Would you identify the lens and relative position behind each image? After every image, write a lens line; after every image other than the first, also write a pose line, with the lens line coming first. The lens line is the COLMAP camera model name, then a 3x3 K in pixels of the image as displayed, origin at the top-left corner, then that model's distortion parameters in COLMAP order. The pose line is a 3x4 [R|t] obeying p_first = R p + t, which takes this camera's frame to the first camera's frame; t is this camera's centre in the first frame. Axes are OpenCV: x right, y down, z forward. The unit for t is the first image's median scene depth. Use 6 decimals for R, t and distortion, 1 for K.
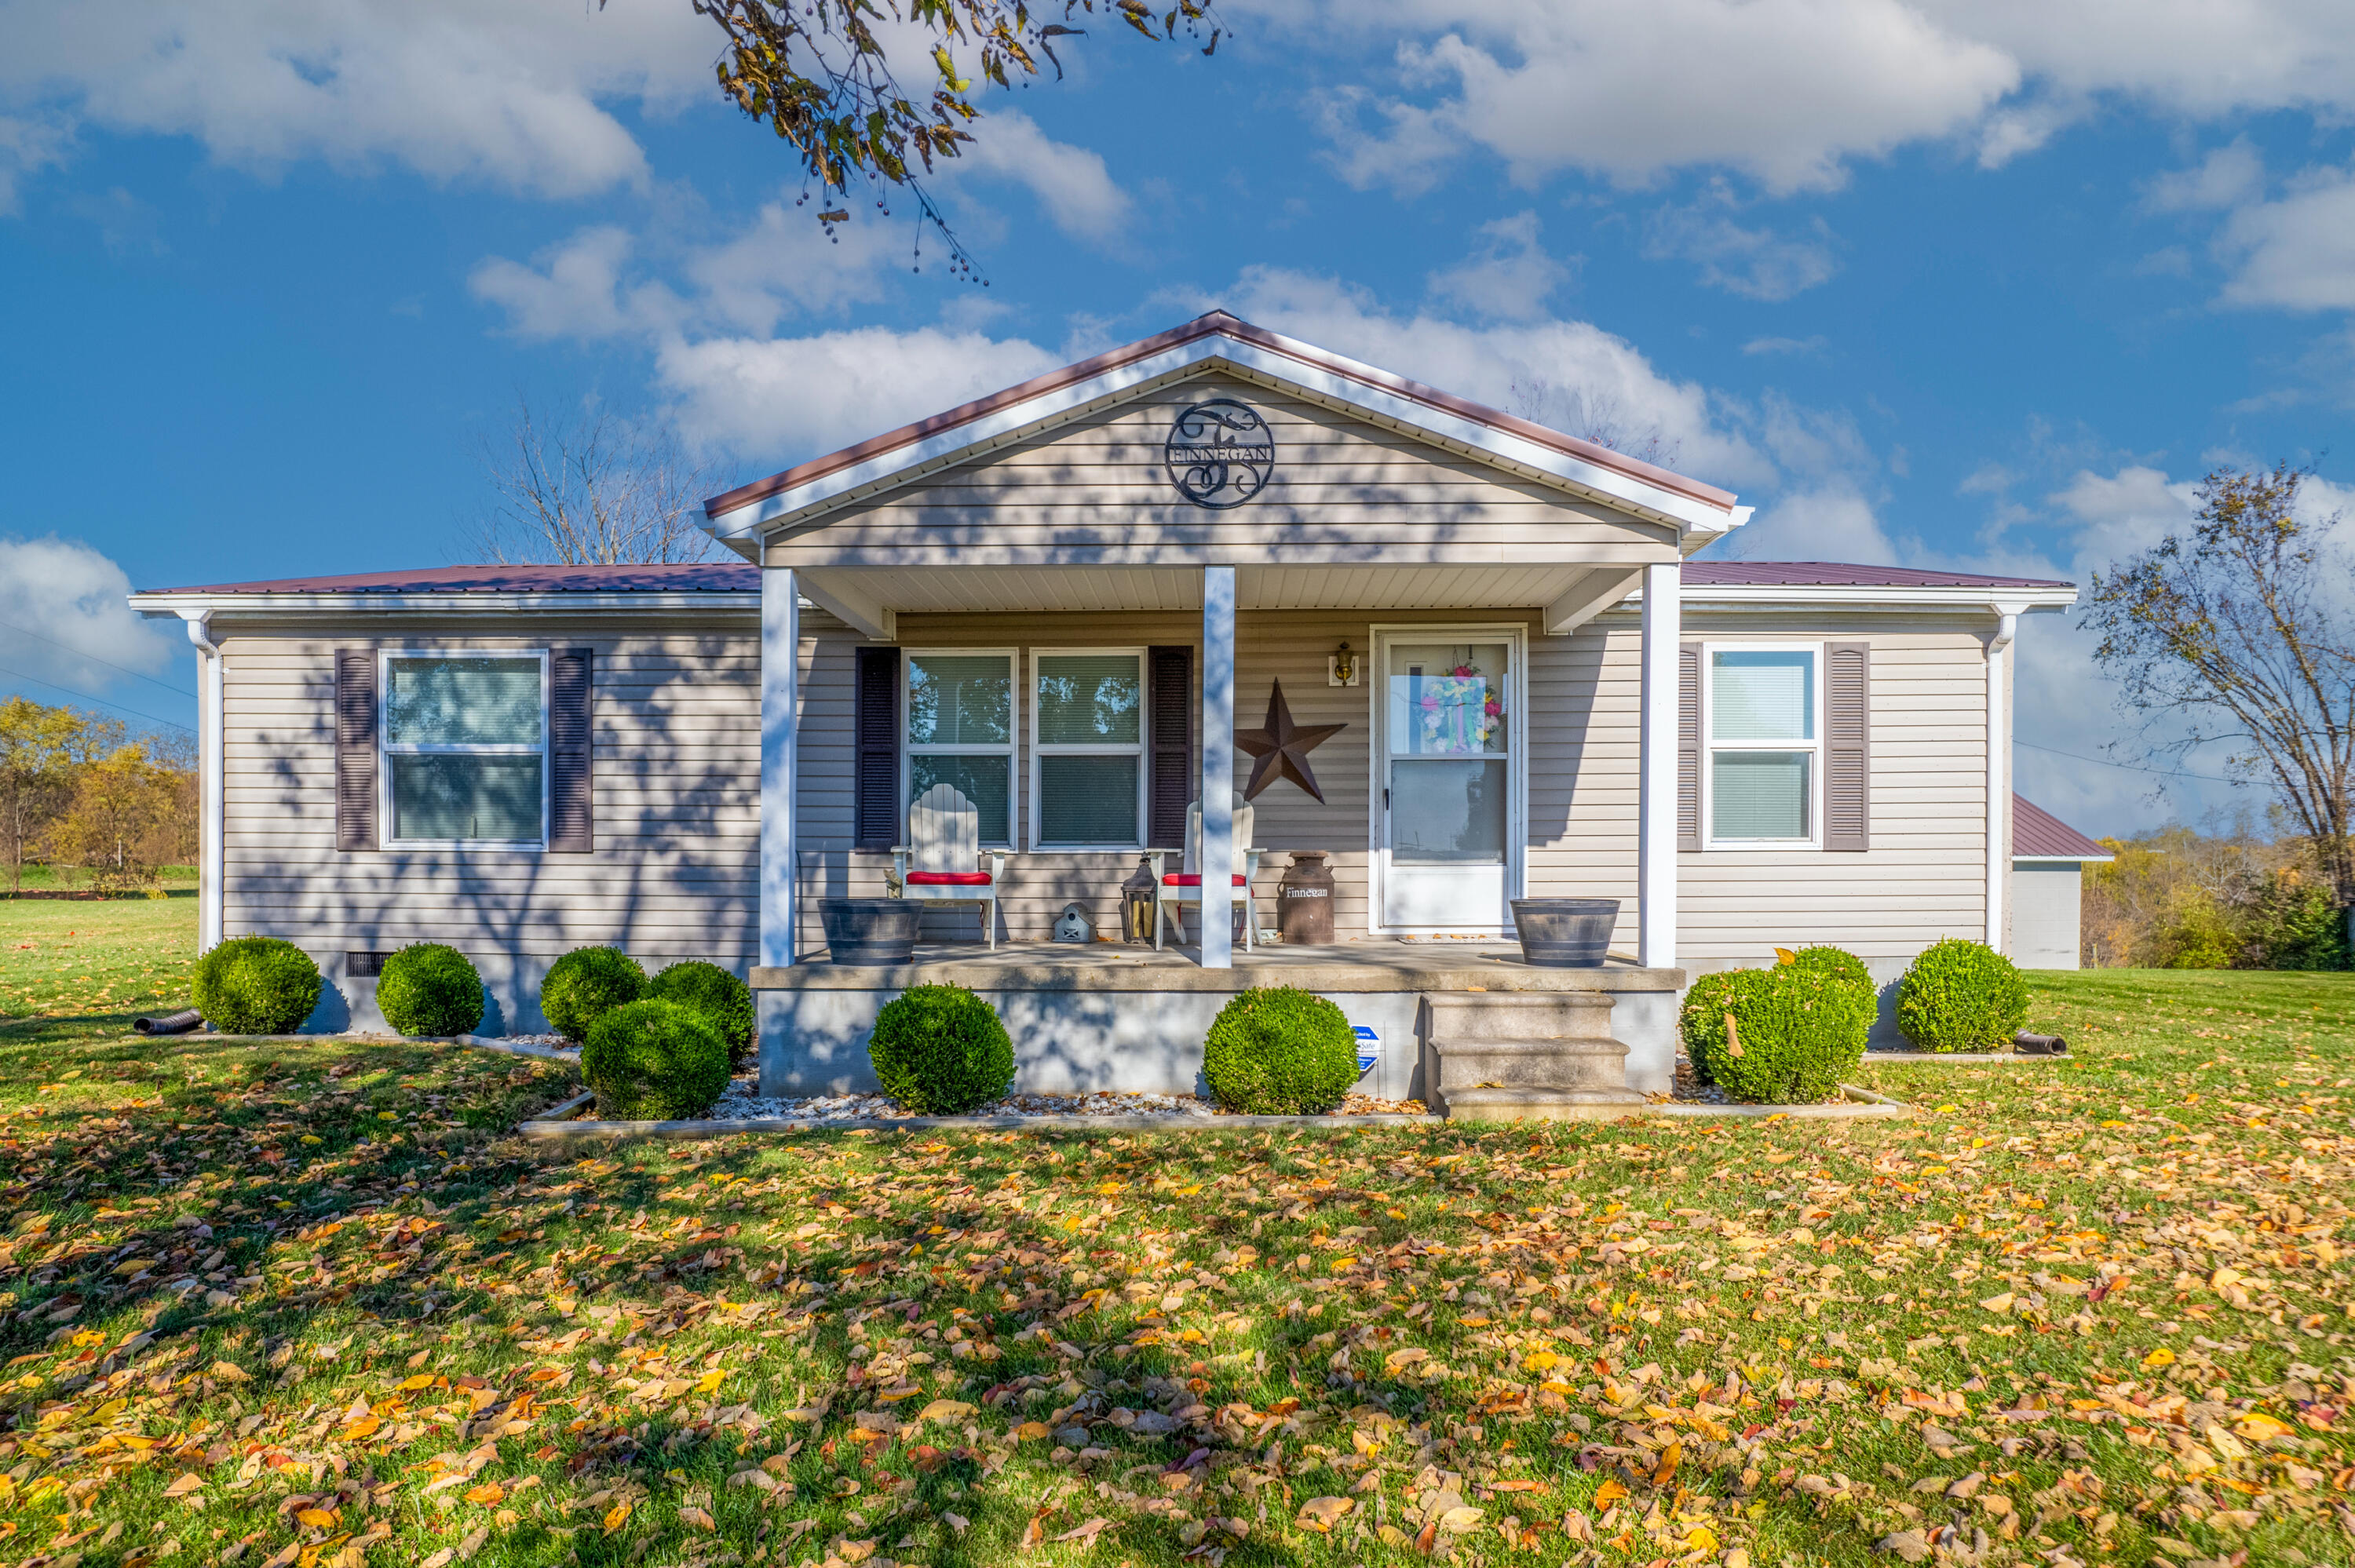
lens RADIAL K [[1523.0, 0, 1178.4], [0, 1523.0, 862.4], [0, 0, 1]] dist [-0.037808, -0.000694]
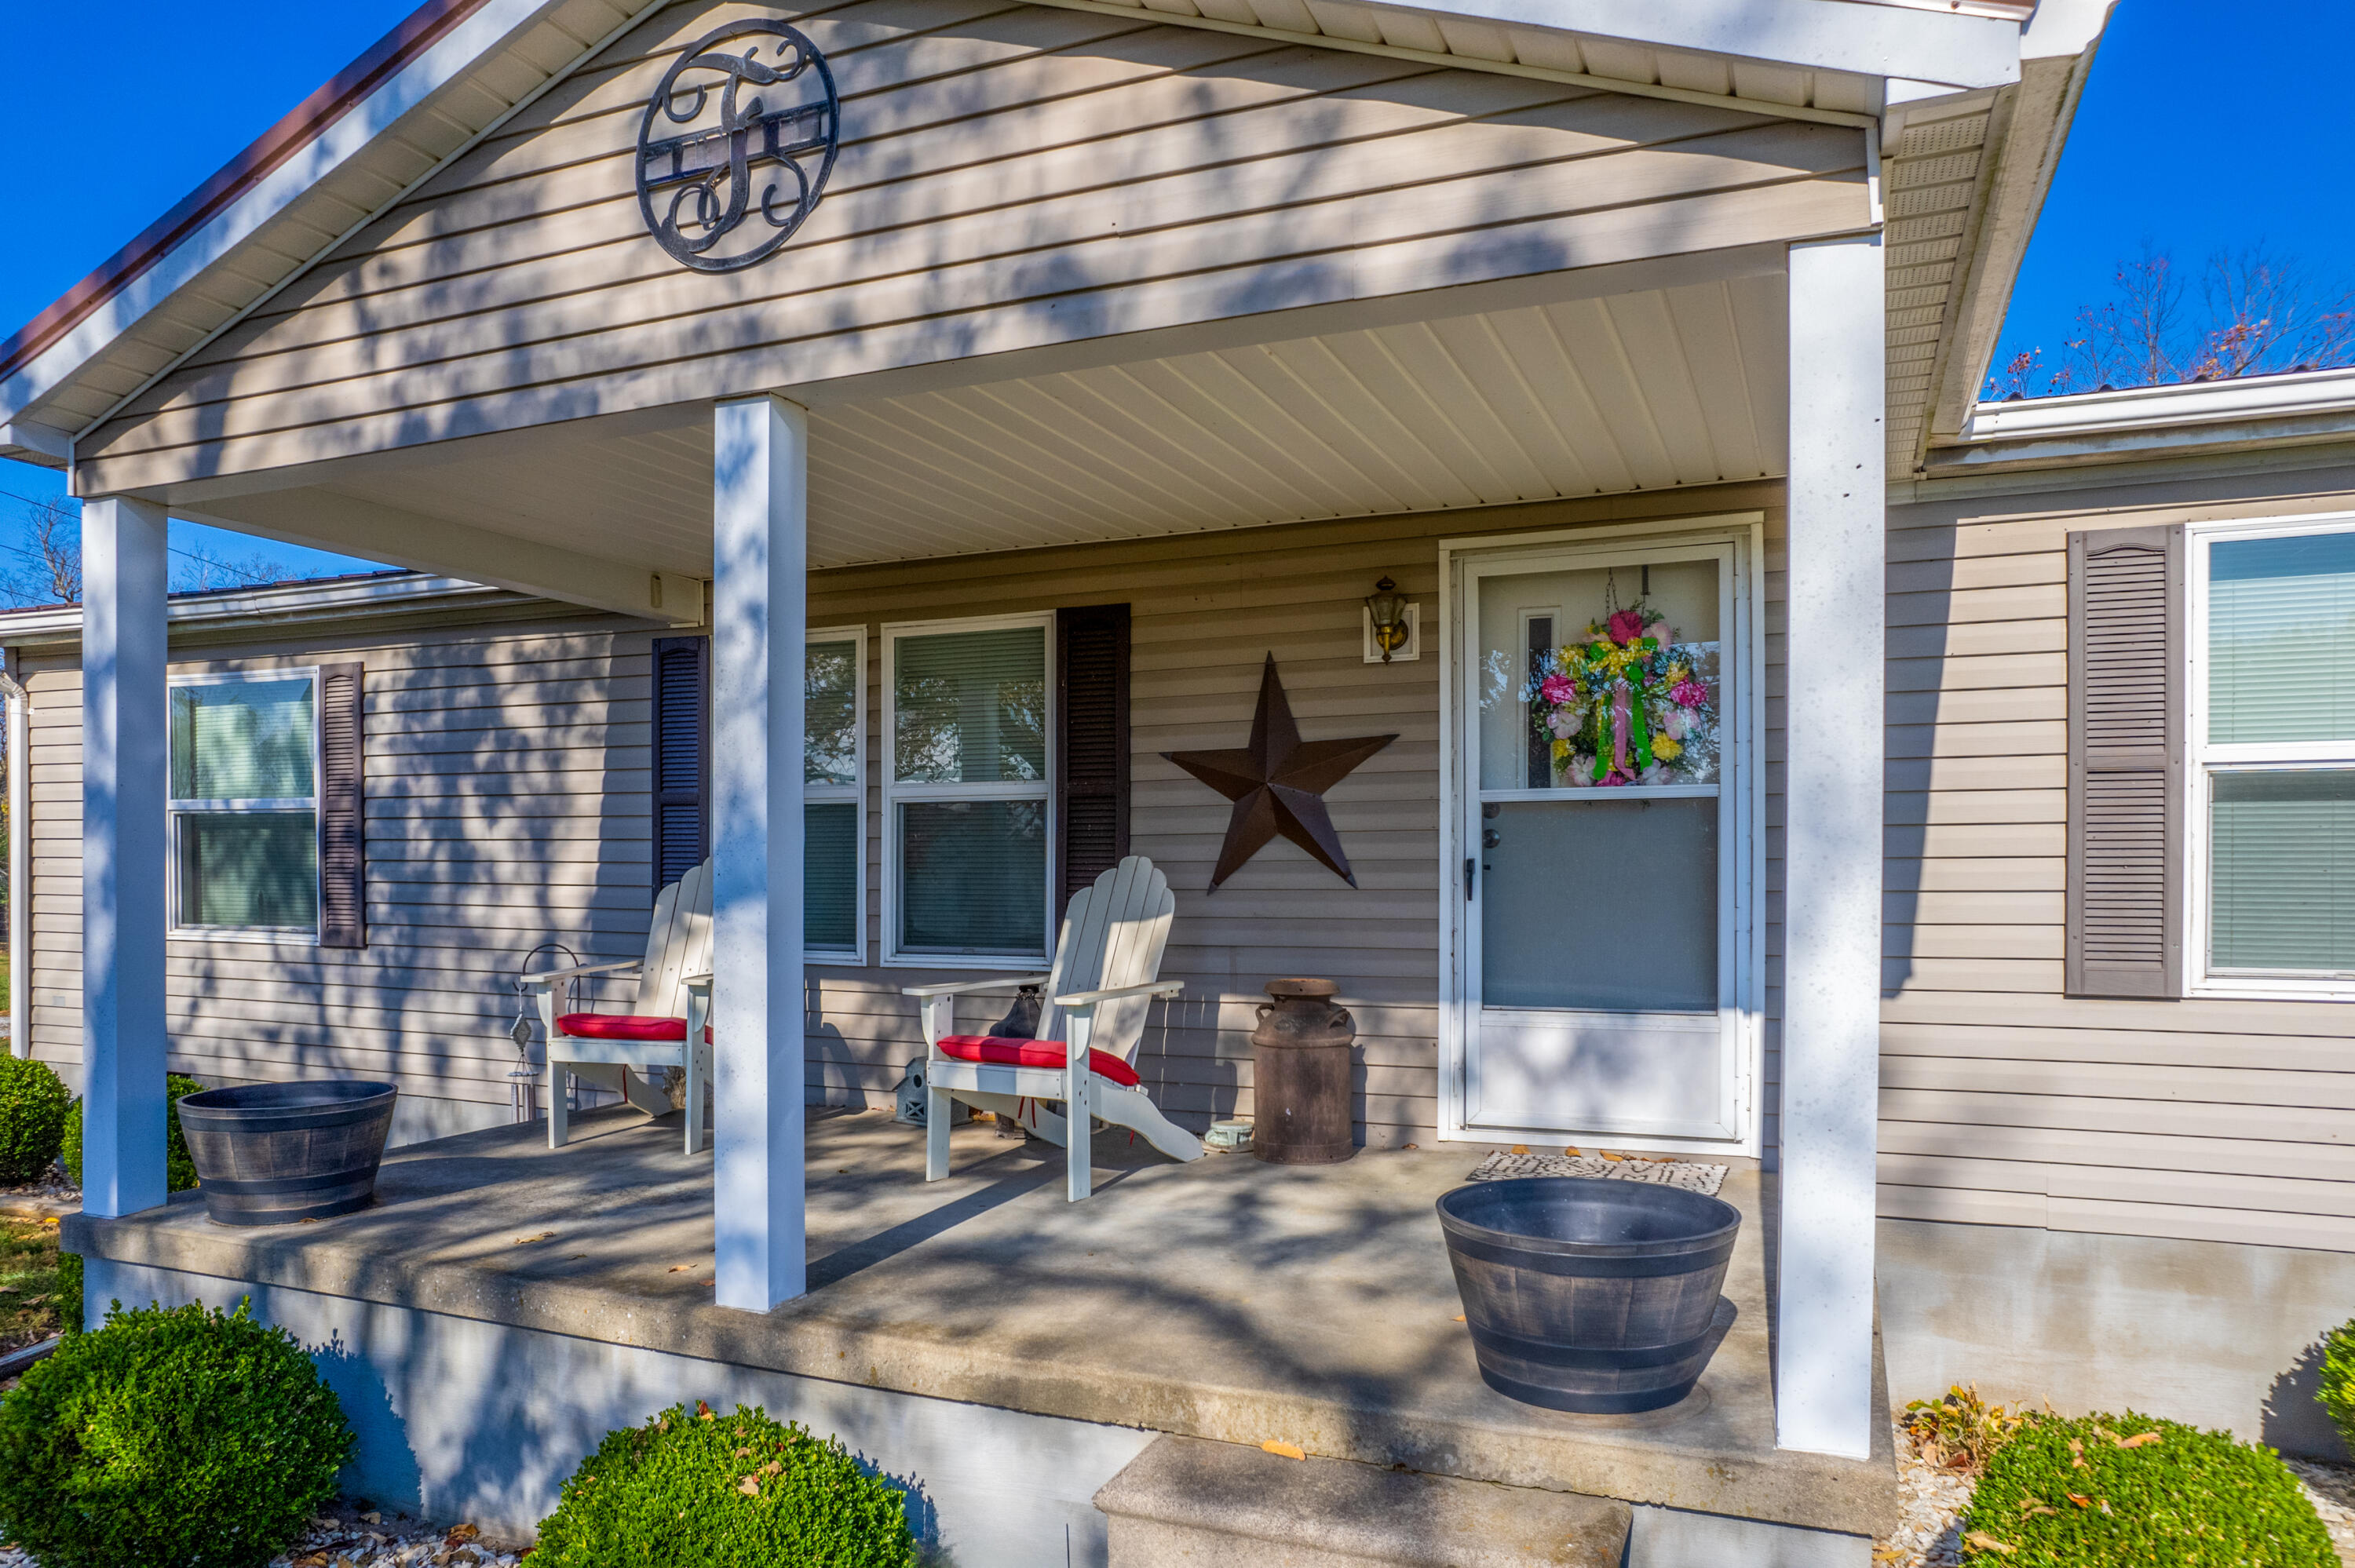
lens RADIAL K [[1523.0, 0, 1178.4], [0, 1523.0, 862.4], [0, 0, 1]] dist [-0.037808, -0.000694]
pose [[0.927835, -0.000089, -0.372991, 0.236007], [-0.001455, 0.999991, -0.003859, -0.044991], [0.372988, 0.004123, 0.927827, 0.488735]]
